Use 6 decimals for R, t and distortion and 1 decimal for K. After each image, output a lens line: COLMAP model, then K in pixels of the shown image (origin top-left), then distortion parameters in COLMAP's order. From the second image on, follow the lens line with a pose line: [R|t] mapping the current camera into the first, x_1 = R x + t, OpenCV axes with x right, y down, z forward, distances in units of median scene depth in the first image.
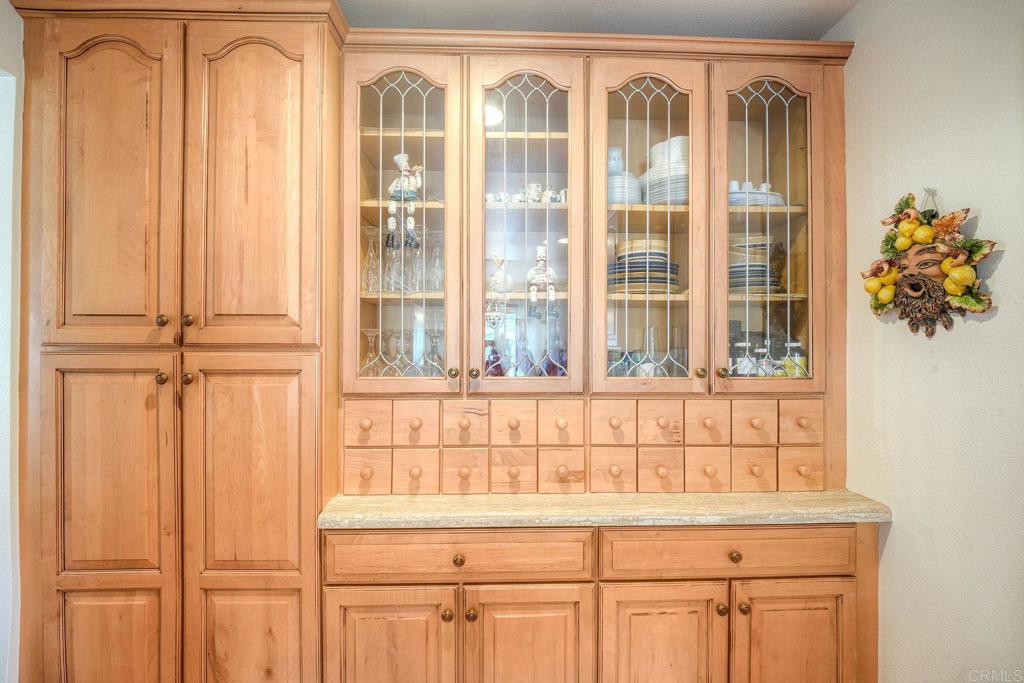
lens RADIAL K [[431.0, 0, 510.5], [0, 431.0, 344.6], [0, 0, 1]] dist [0.020303, -0.014577]
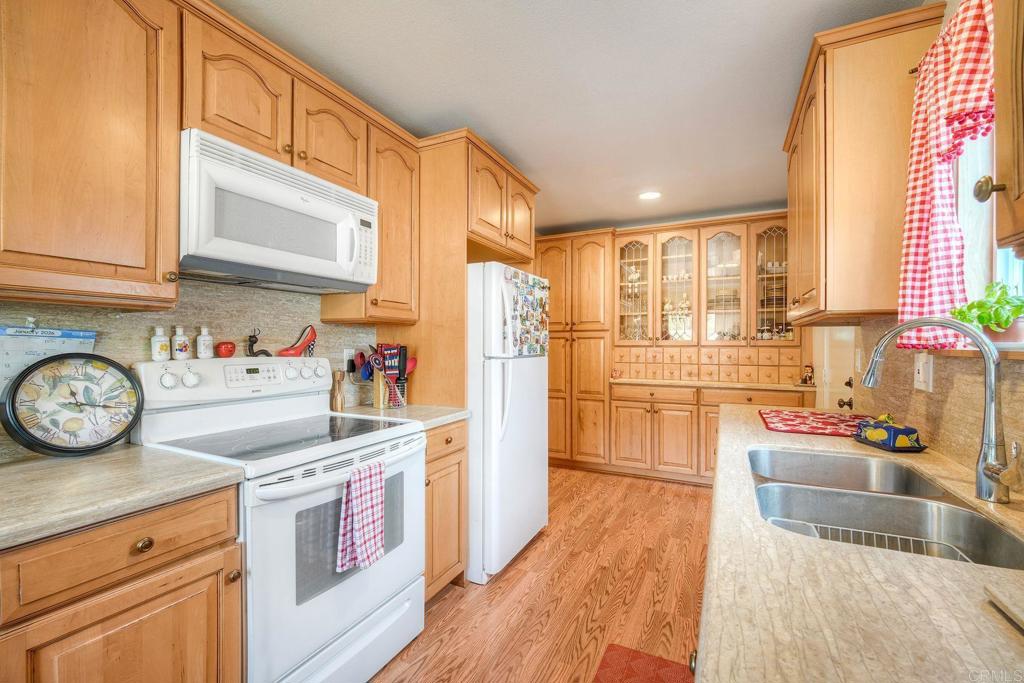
lens RADIAL K [[431.0, 0, 510.5], [0, 431.0, 344.6], [0, 0, 1]] dist [0.020303, -0.014577]
pose [[0.884378, 0.000198, -0.466771, 0.455810], [0.001538, 0.999993, 0.003339, 0.104175], [0.466769, -0.003671, 0.884372, -2.360485]]
